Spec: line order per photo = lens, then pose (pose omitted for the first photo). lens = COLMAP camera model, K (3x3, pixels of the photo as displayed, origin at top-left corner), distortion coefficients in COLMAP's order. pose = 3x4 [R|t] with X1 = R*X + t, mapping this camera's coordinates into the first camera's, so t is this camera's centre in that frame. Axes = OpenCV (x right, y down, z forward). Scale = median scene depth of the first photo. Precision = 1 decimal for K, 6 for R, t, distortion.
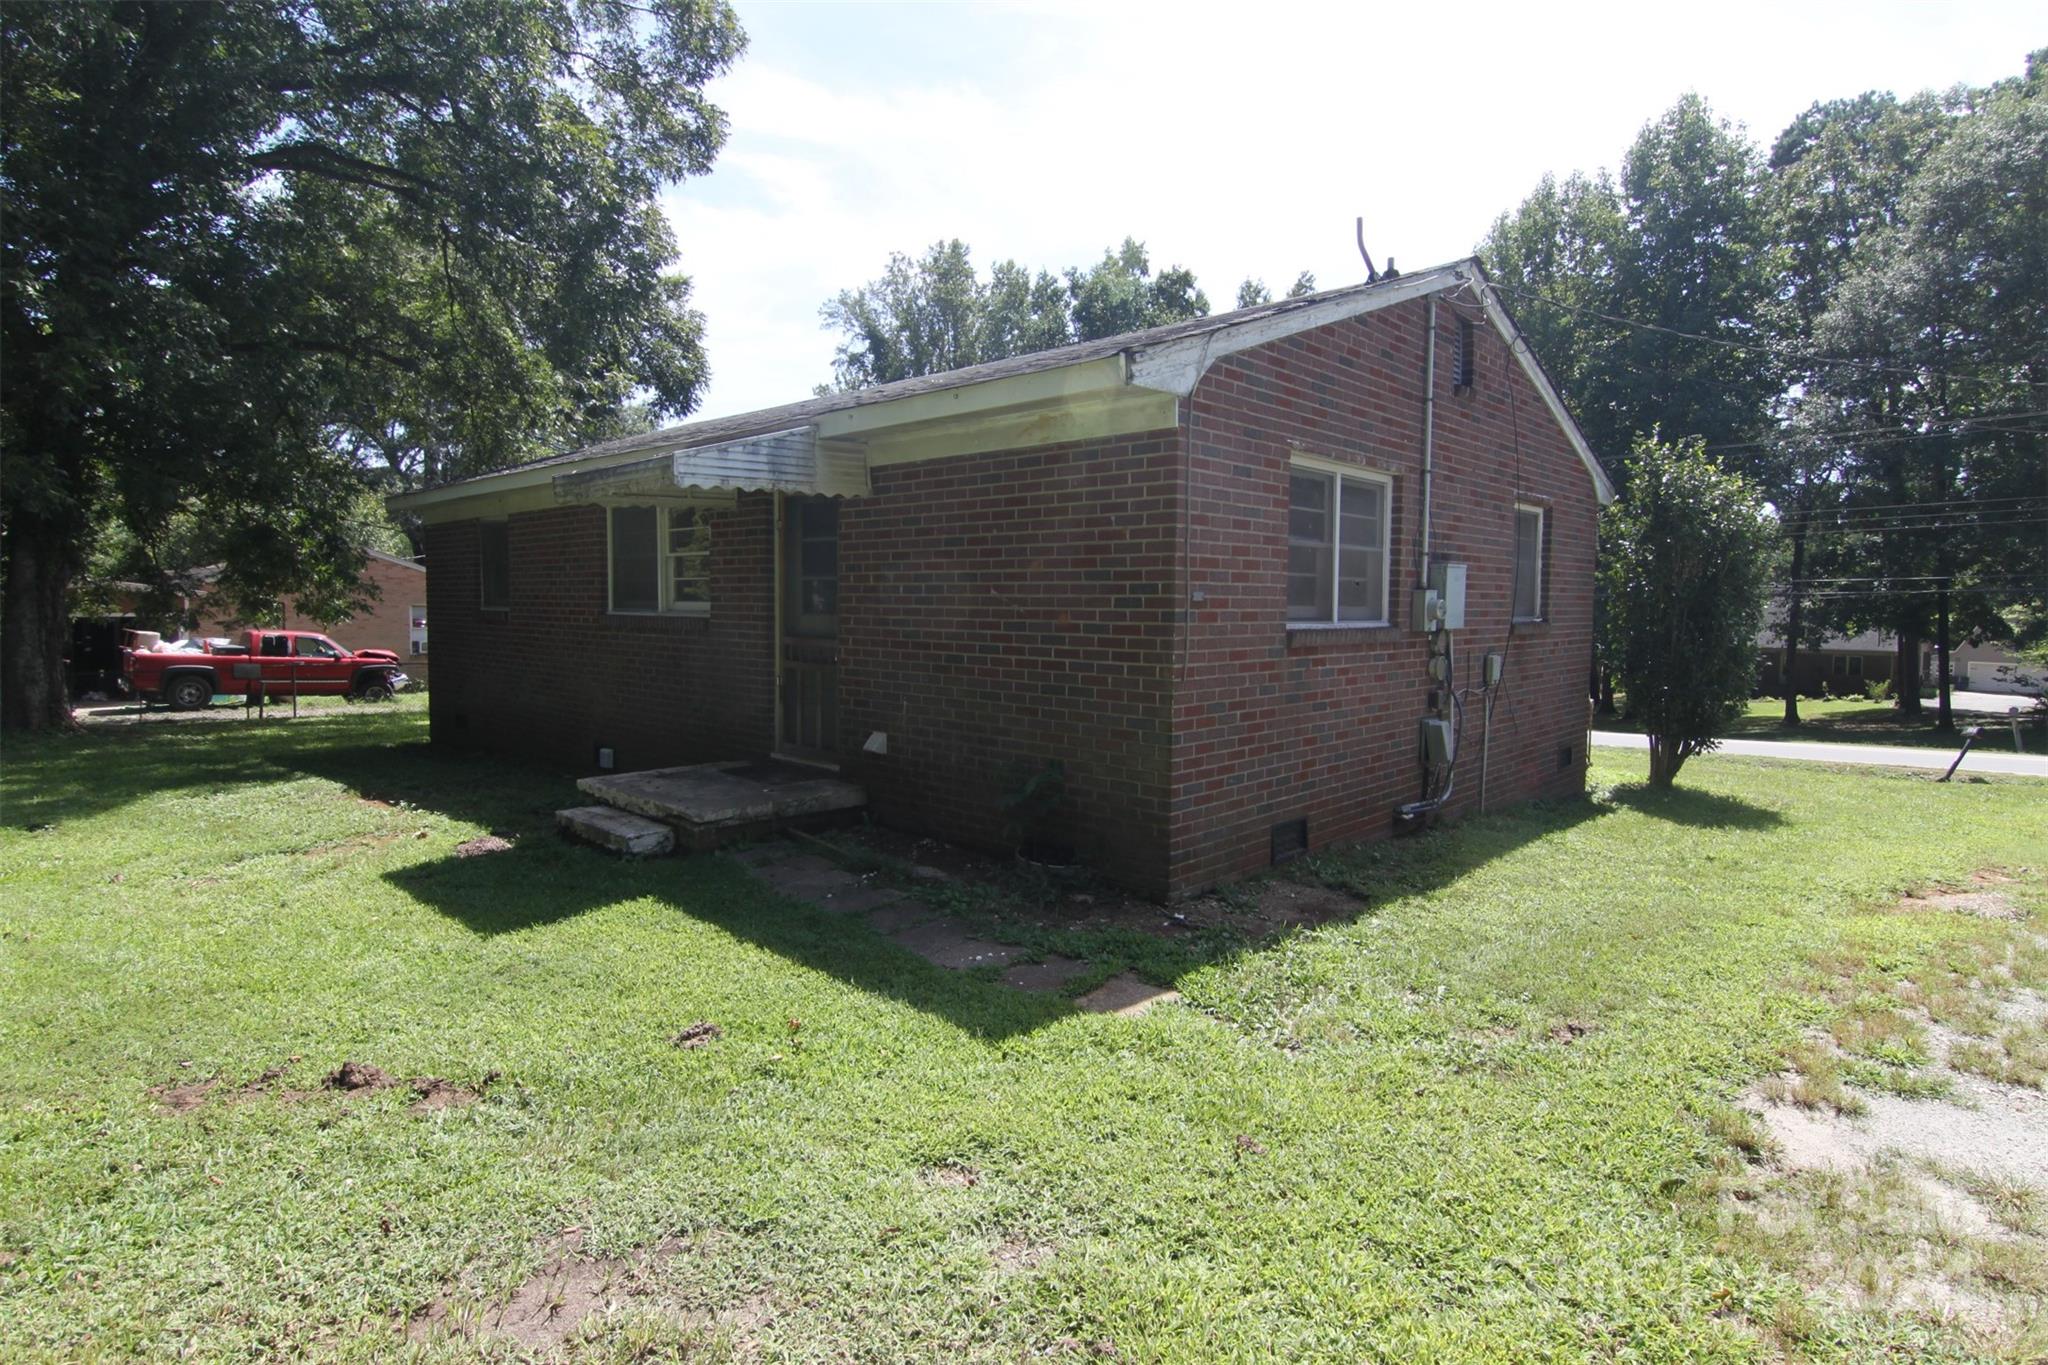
lens RADIAL K [[1052.6, 0, 1028.6], [0, 1052.6, 662.6], [0, 0, 1]] dist [-0.001834, -0.014291]
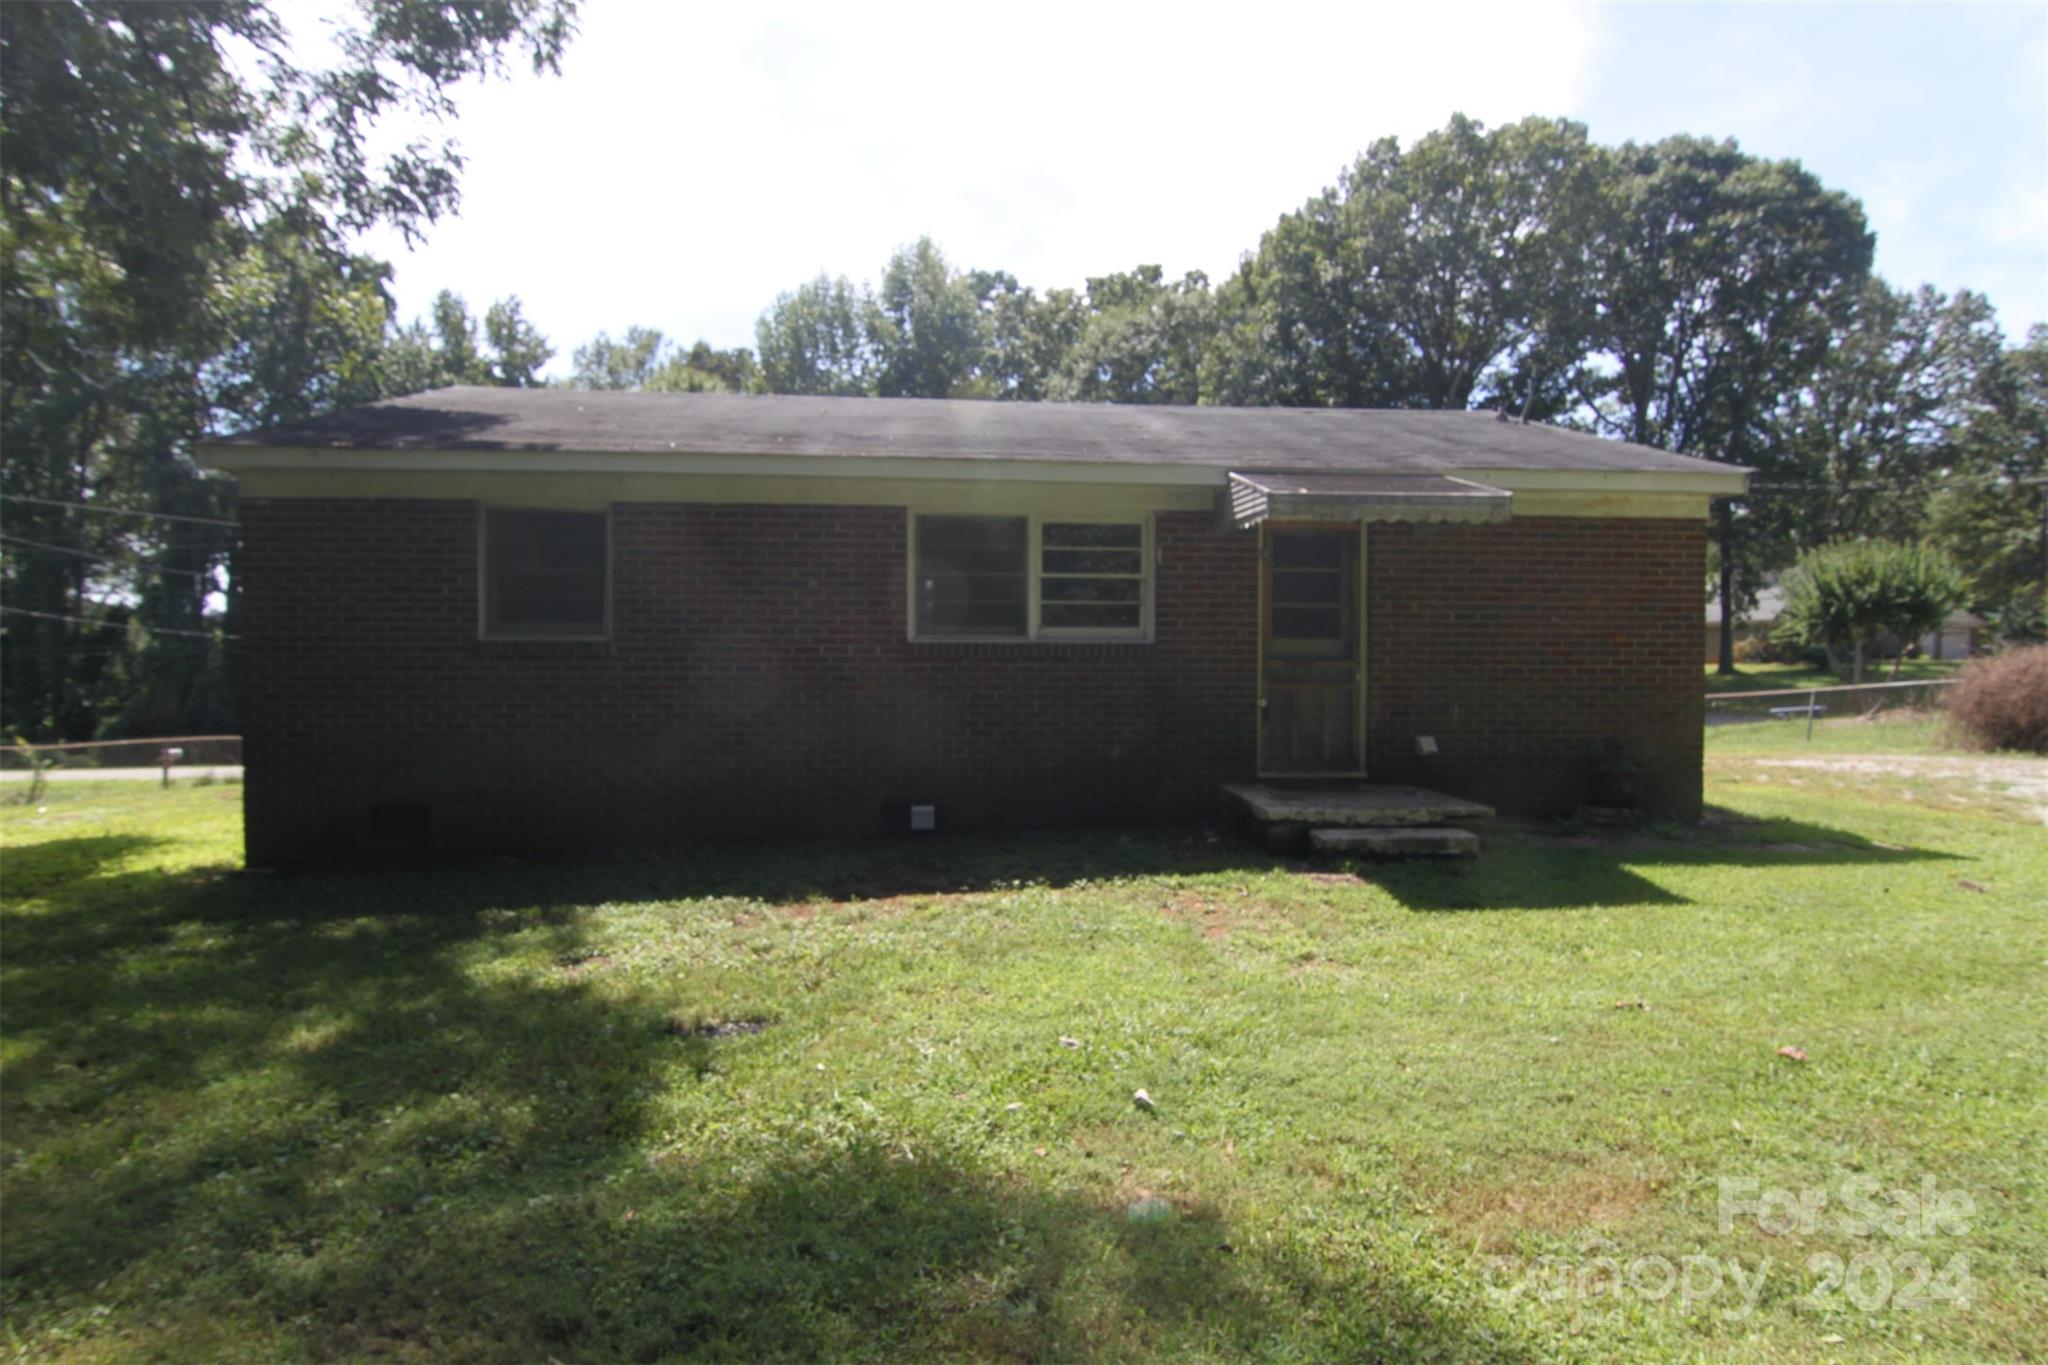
lens RADIAL K [[1052.6, 0, 1028.6], [0, 1052.6, 662.6], [0, 0, 1]] dist [-0.001834, -0.014291]
pose [[0.672418, -0.013489, 0.740049, -0.948649], [0.045416, 0.998702, -0.023062, -0.007062], [-0.738777, 0.049117, 0.672158, 0.379122]]
